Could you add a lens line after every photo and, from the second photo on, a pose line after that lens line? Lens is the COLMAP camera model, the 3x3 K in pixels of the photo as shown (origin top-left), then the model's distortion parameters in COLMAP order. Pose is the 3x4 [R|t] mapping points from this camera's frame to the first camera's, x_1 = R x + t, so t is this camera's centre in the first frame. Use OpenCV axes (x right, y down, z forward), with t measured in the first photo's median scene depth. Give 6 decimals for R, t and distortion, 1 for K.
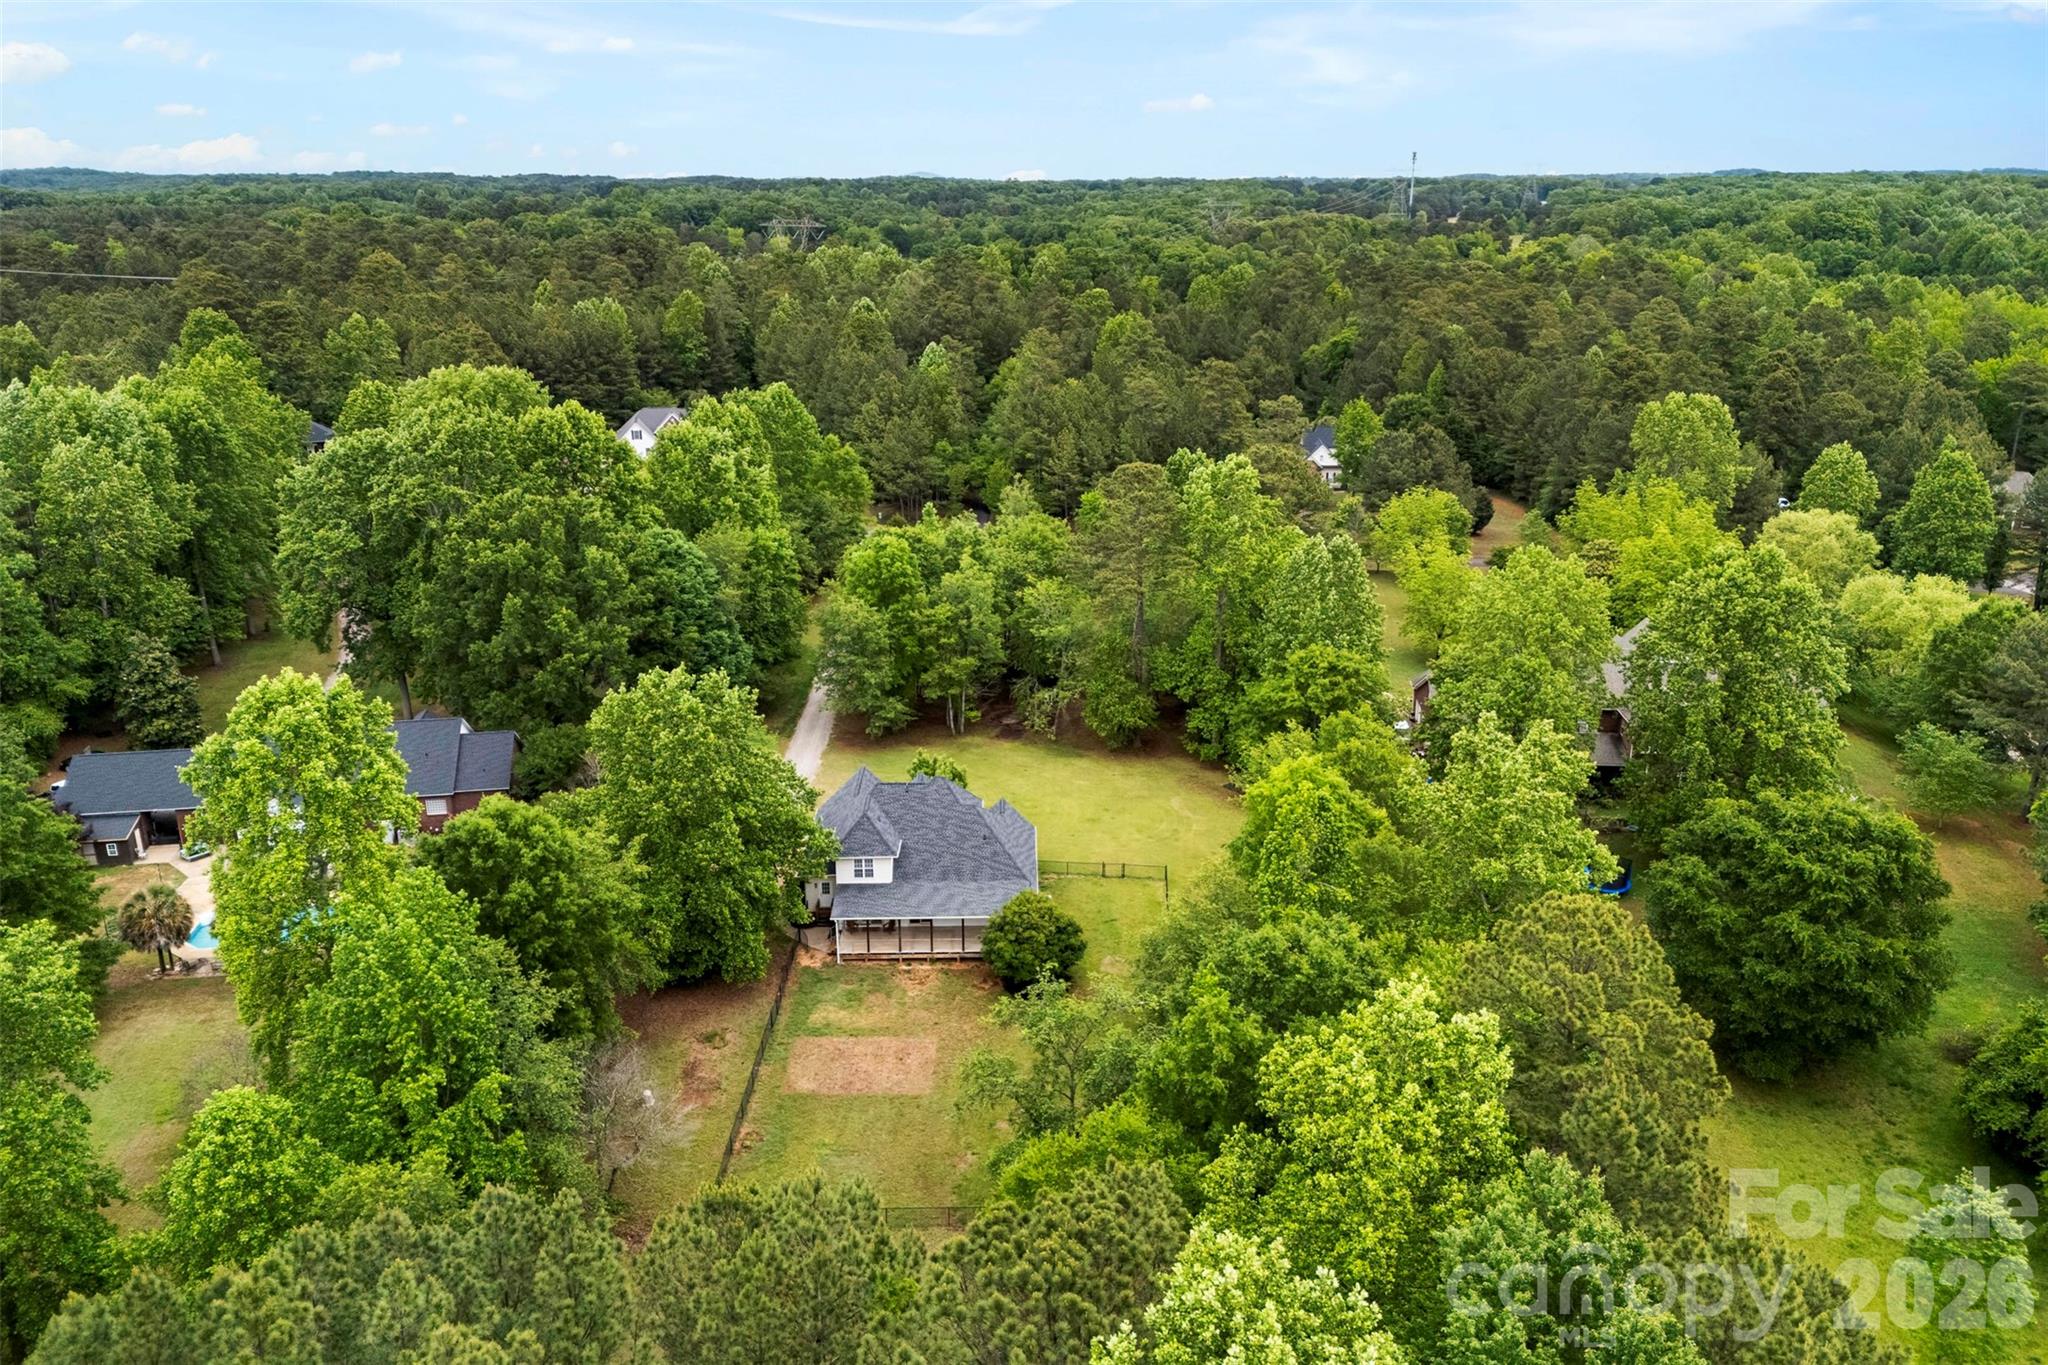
lens RADIAL K [[1516.9, 0, 1028.0], [0, 1516.9, 711.7], [0, 0, 1]] dist [0.089083, -0.088288]
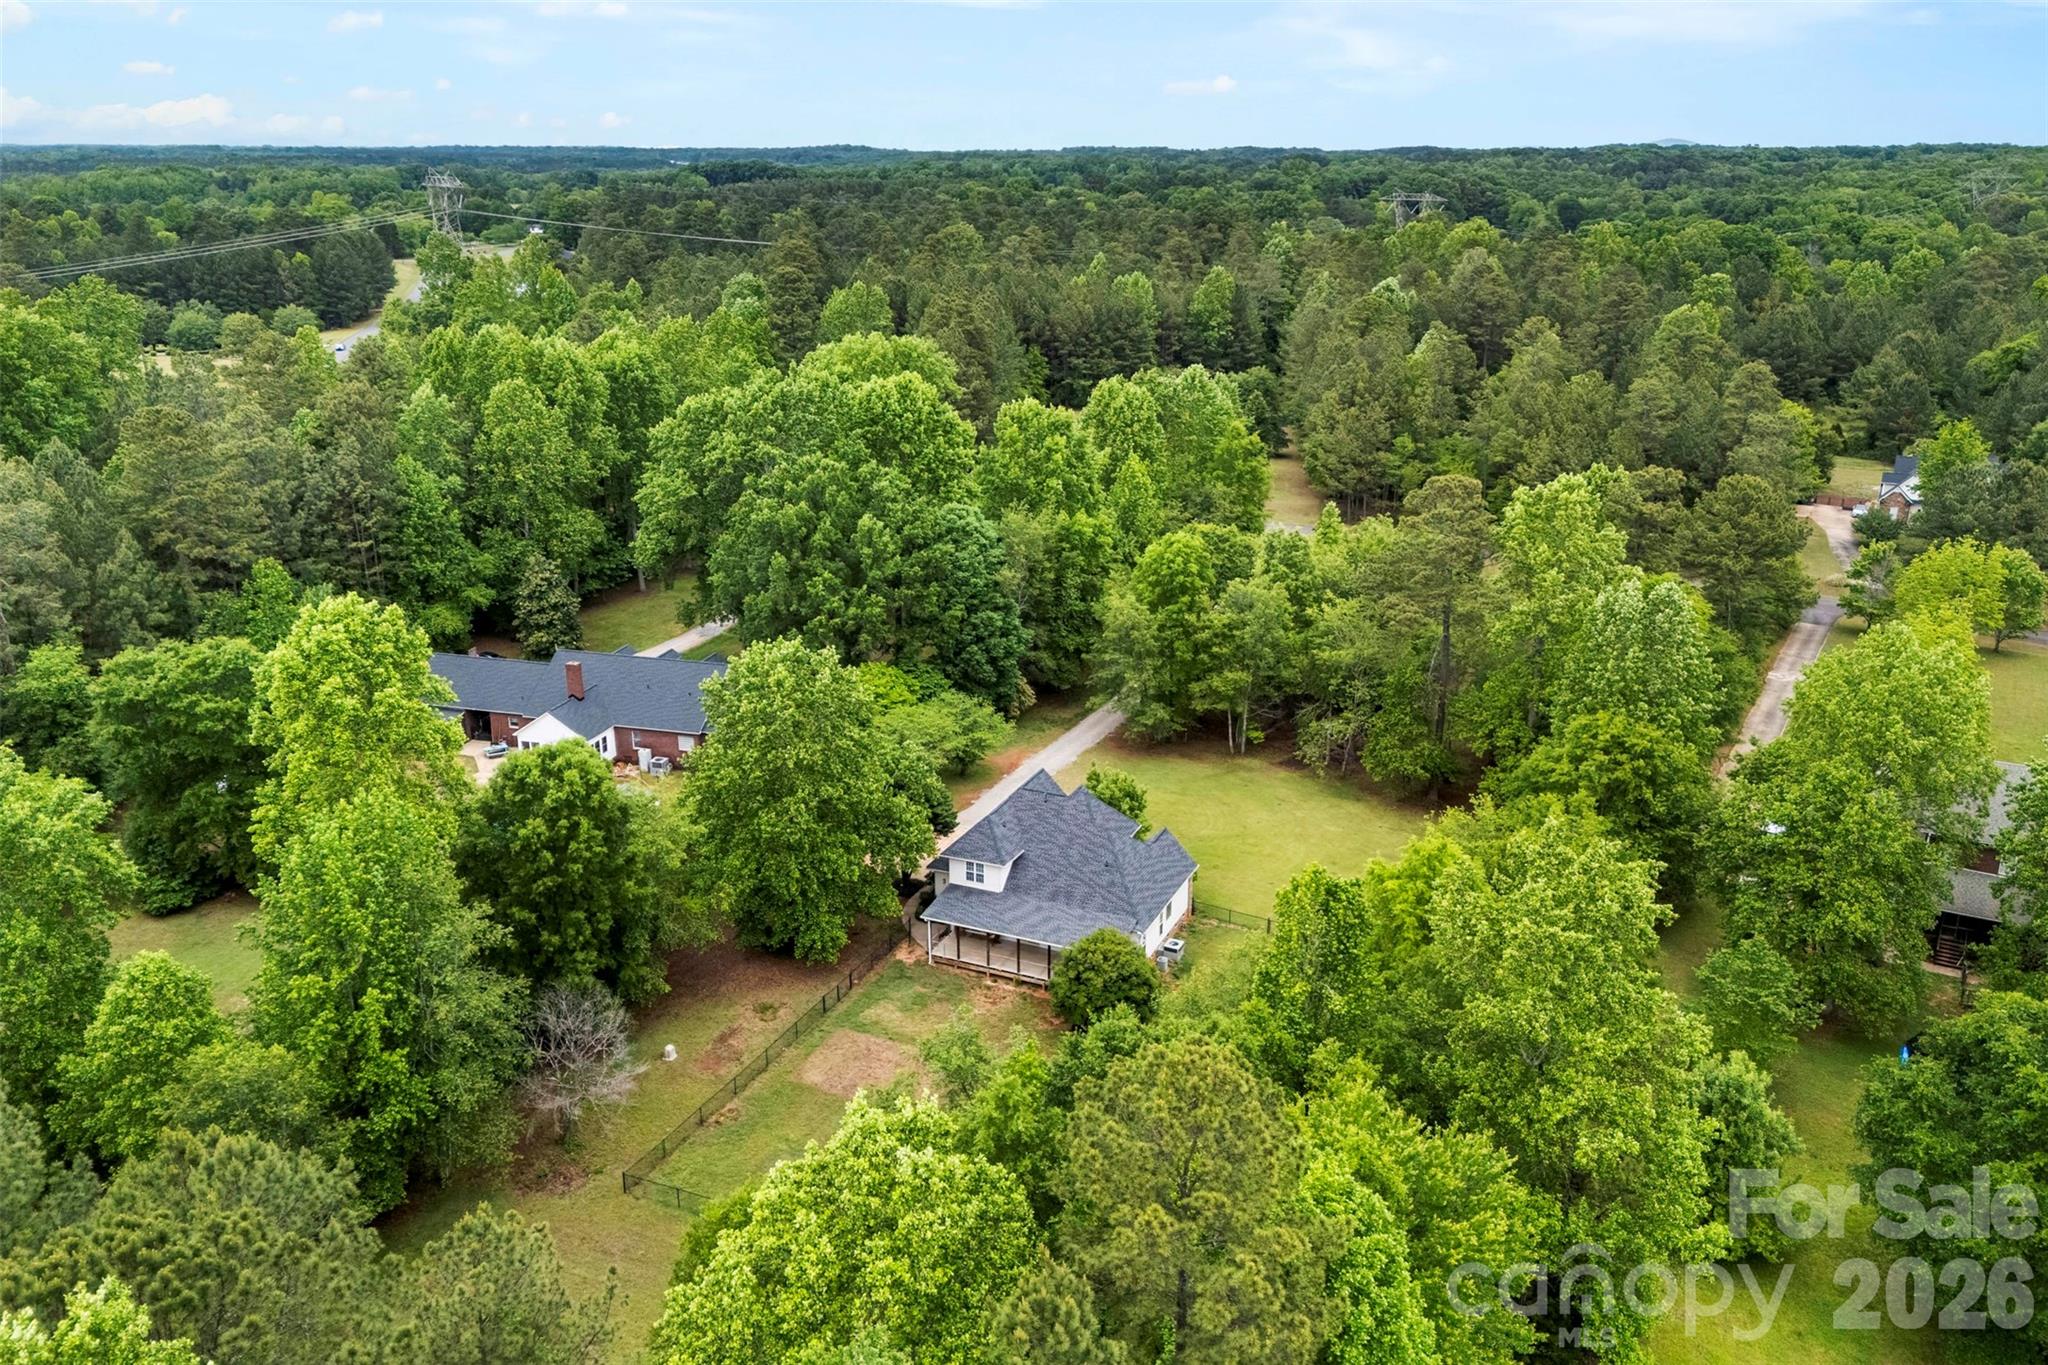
lens RADIAL K [[1565.3, 0, 1026.8], [0, 1565.3, 710.7], [0, 0, 1]] dist [0.134987, -0.182046]
pose [[0.904646, 0.142639, -0.401584, 0.238020], [-0.140640, 0.989455, 0.034626, -0.028684], [0.402288, 0.025154, 0.915167, 0.082557]]
